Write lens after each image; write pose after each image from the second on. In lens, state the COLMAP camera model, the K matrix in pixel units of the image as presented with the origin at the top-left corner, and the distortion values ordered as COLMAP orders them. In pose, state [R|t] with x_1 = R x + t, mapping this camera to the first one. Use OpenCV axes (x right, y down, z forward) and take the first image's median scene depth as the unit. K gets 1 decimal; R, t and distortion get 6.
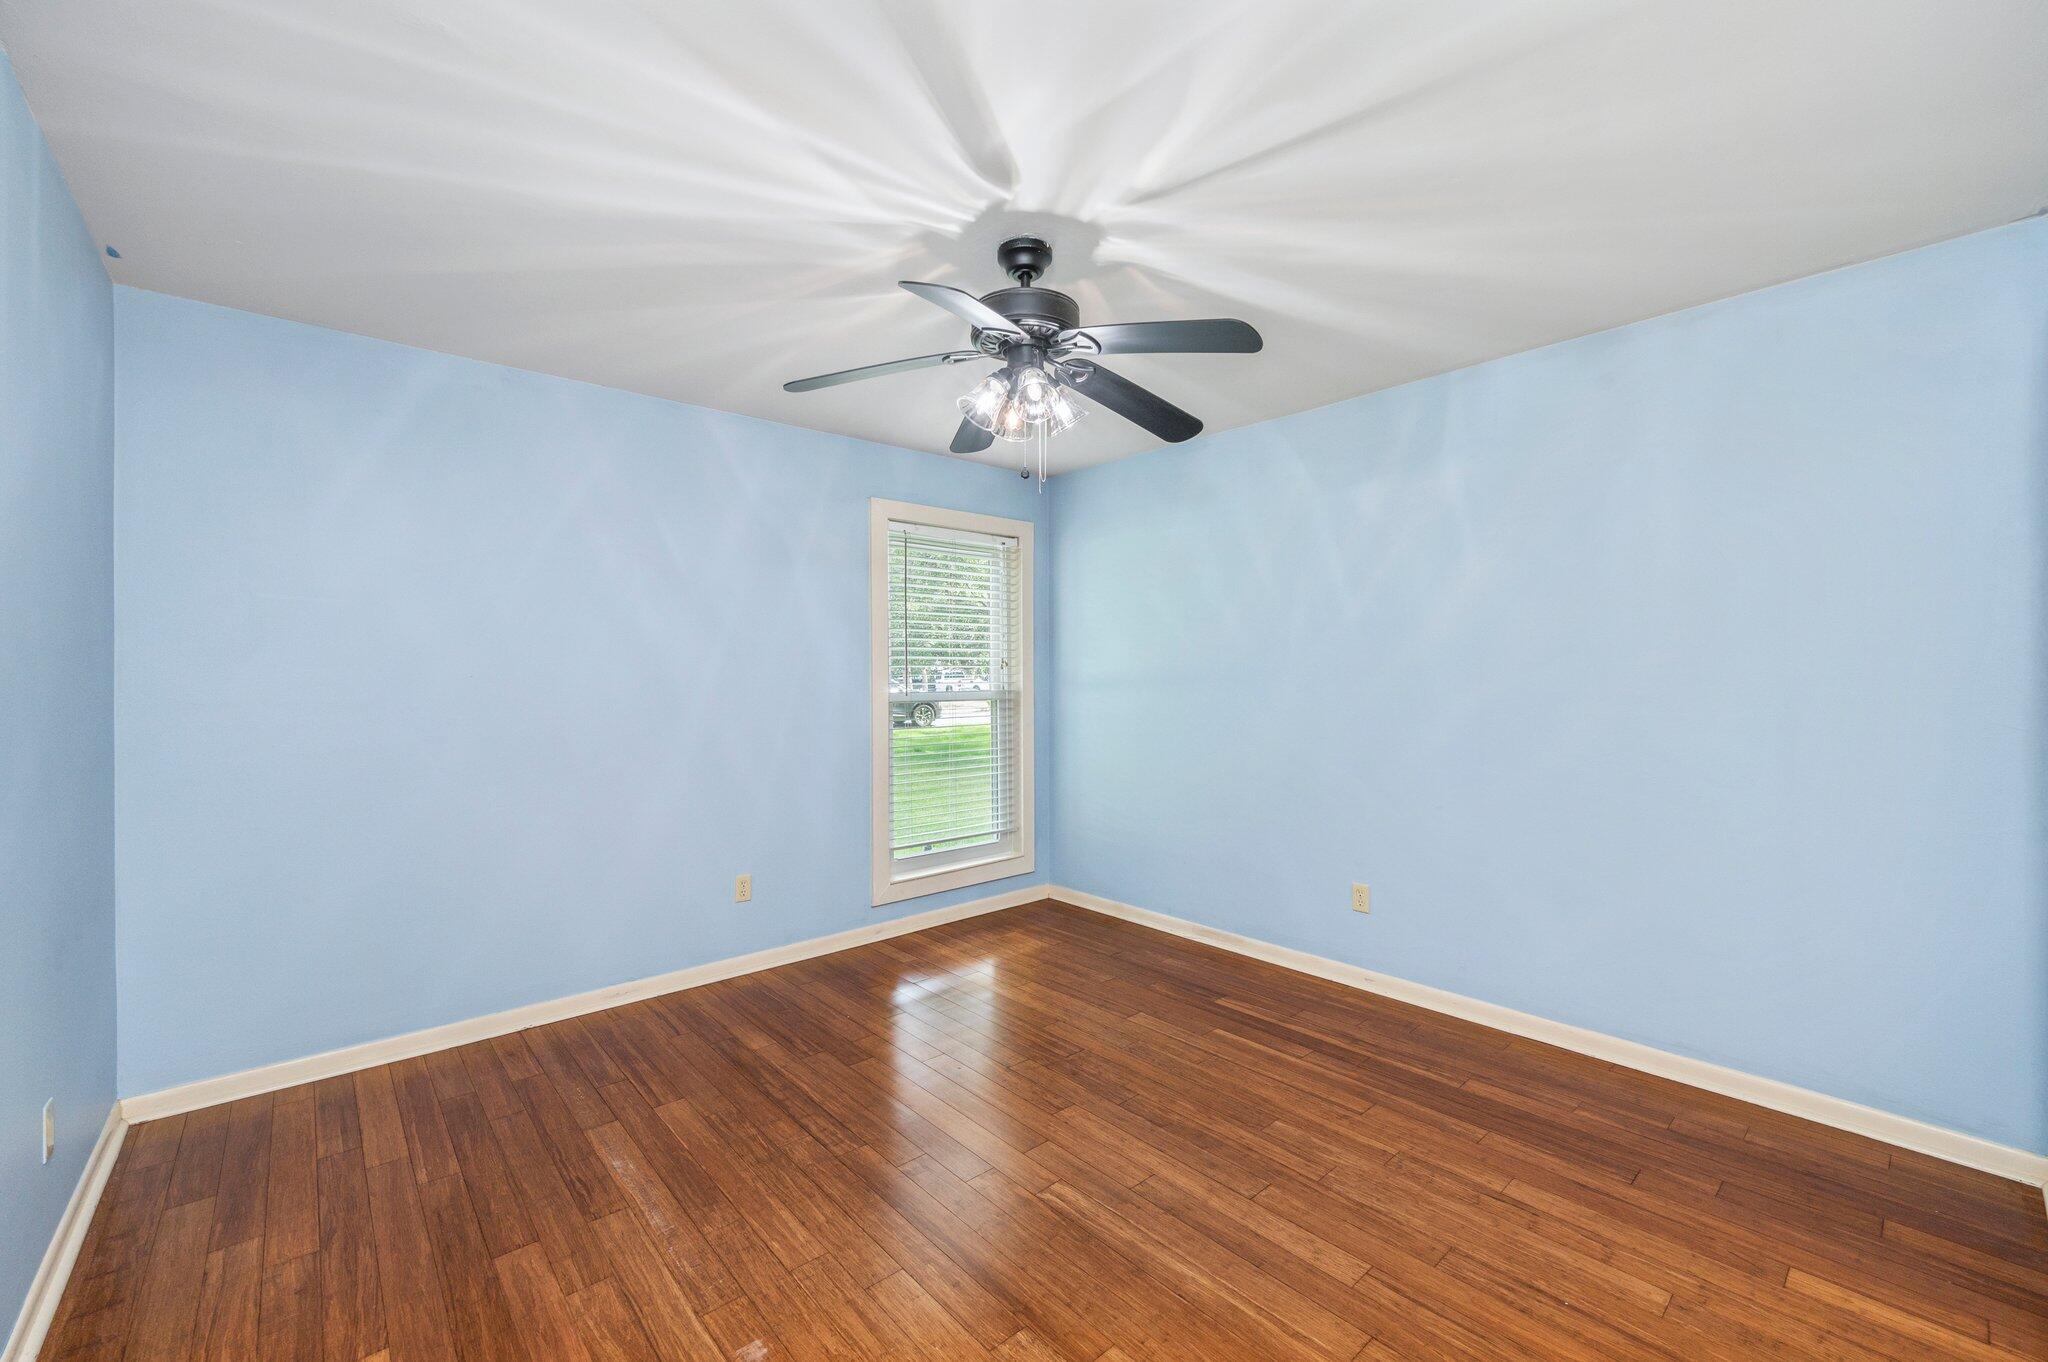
lens RADIAL K [[834.0, 0, 1016.1], [0, 834.0, 684.0], [0, 0, 1]] dist [-0.005196, 0.000550]
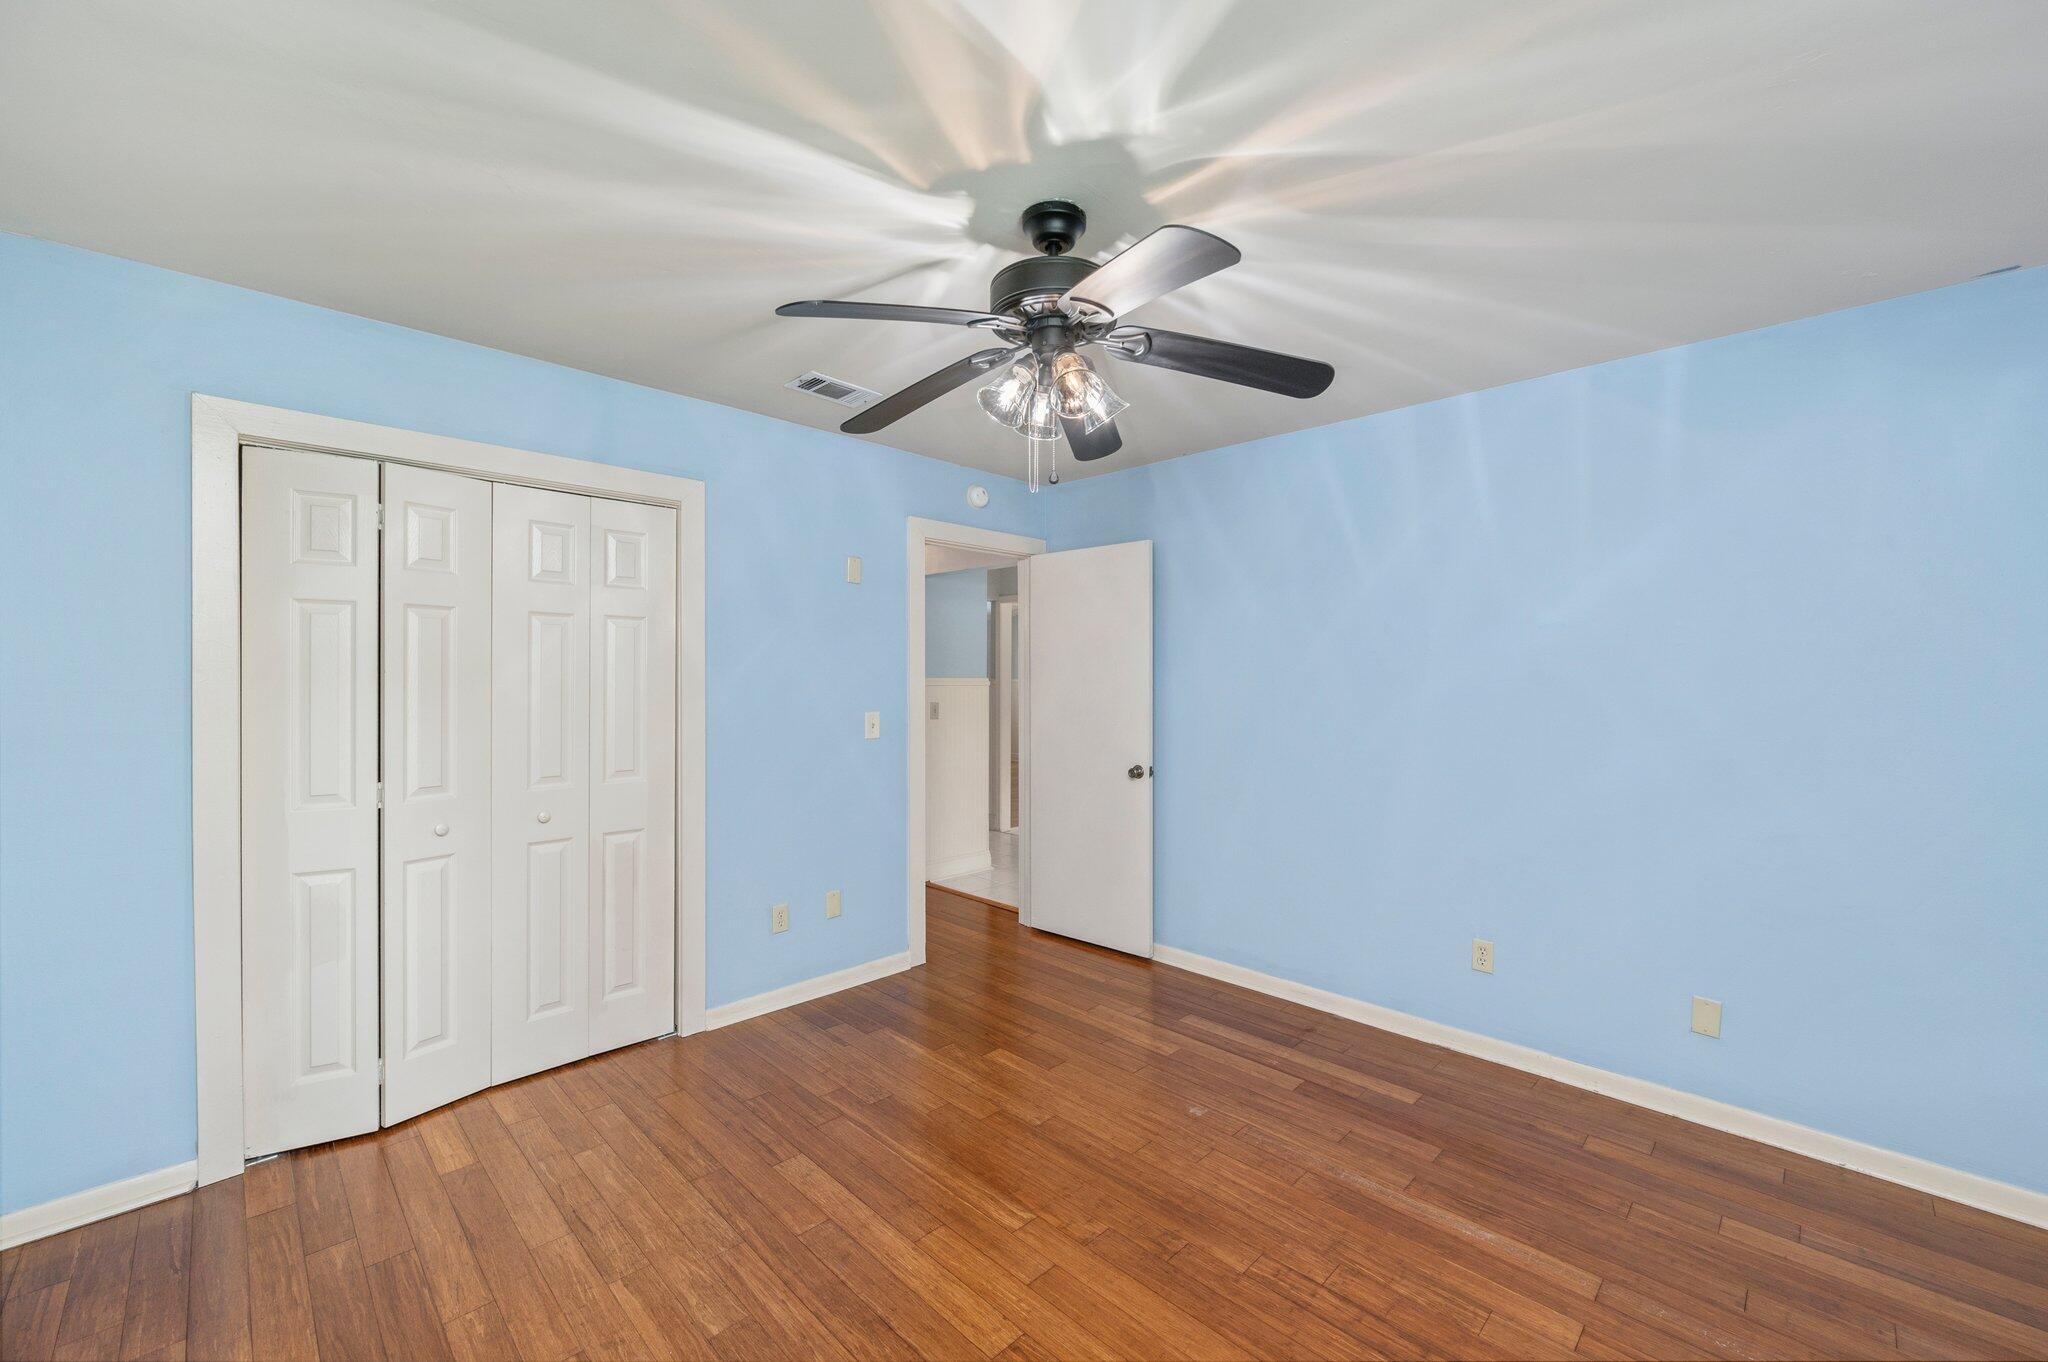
lens RADIAL K [[834.0, 0, 1027.2], [0, 834.0, 674.4], [0, 0, 1]] dist [-0.005196, 0.000550]
pose [[-0.997601, 0.000682, -0.069218, 0.104554], [0.000632, 1.000000, 0.000752, -0.055421], [0.069218, 0.000706, -0.997601, 1.985143]]
